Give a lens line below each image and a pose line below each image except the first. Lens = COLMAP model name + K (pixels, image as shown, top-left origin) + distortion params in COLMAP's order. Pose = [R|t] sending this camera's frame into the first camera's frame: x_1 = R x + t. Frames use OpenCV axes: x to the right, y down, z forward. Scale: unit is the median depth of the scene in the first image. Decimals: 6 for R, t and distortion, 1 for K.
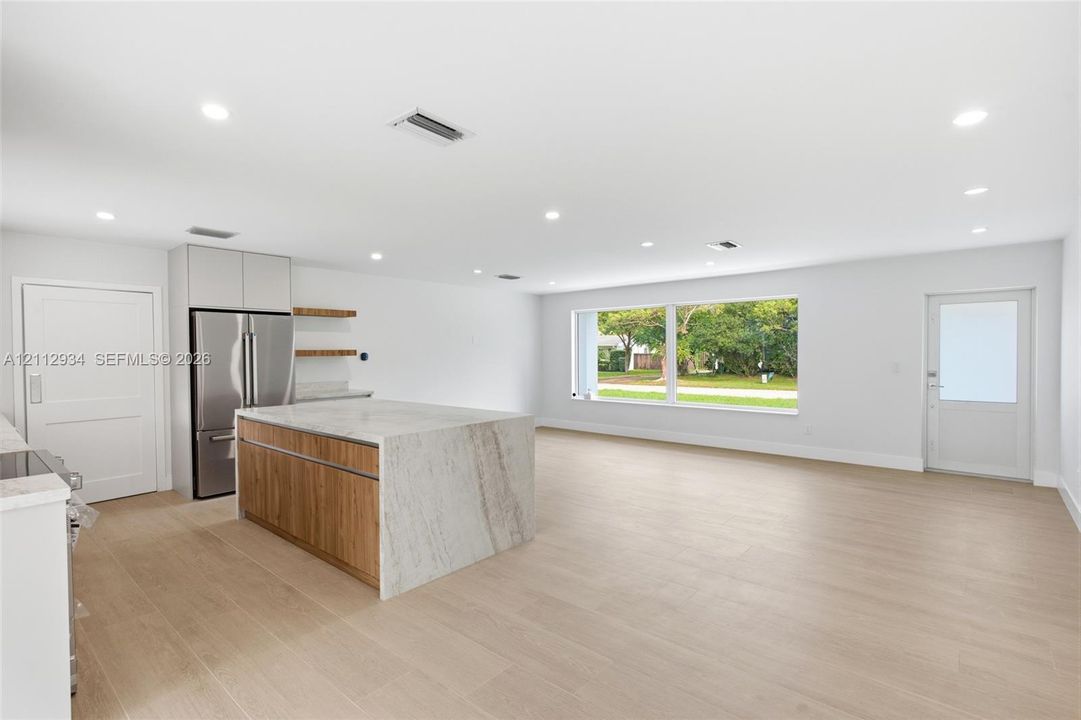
lens RADIAL K [[512.9, 0, 551.0], [0, 512.9, 358.2], [0, 0, 1]] dist [0.001625, -0.000984]
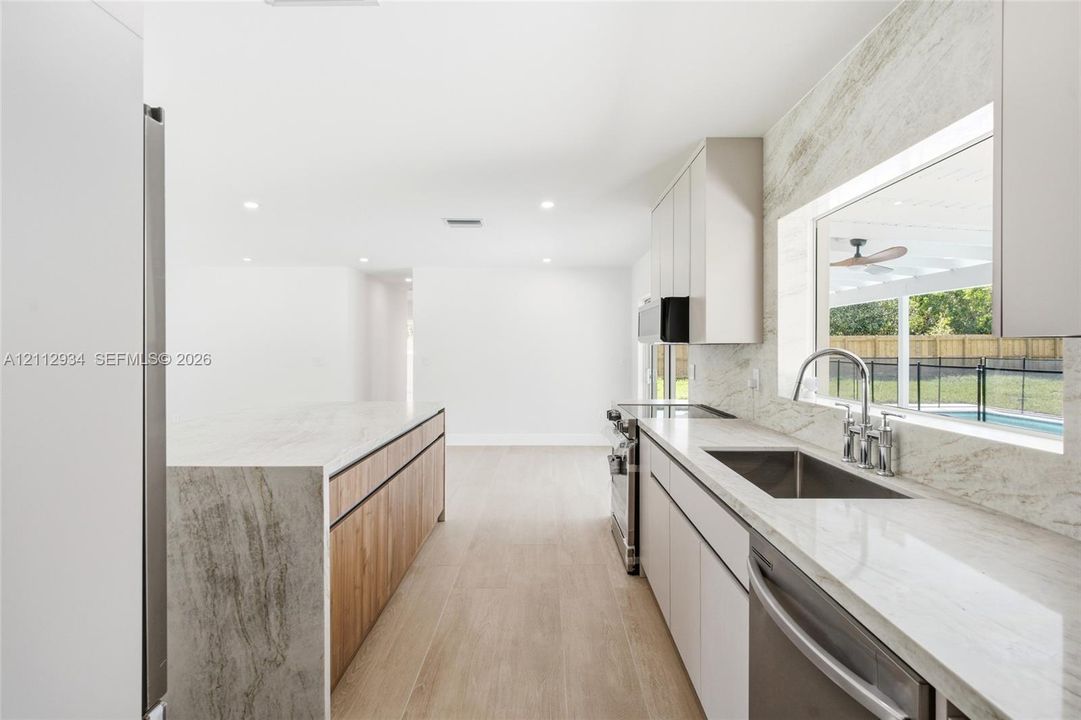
lens RADIAL K [[512.9, 0, 551.0], [0, 512.9, 358.2], [0, 0, 1]] dist [0.001625, -0.000984]
pose [[-0.659075, 0.004826, 0.752062, -1.257474], [0.015981, 0.999843, 0.007589, 0.024041], [-0.751908, 0.017021, -0.659049, 1.367920]]
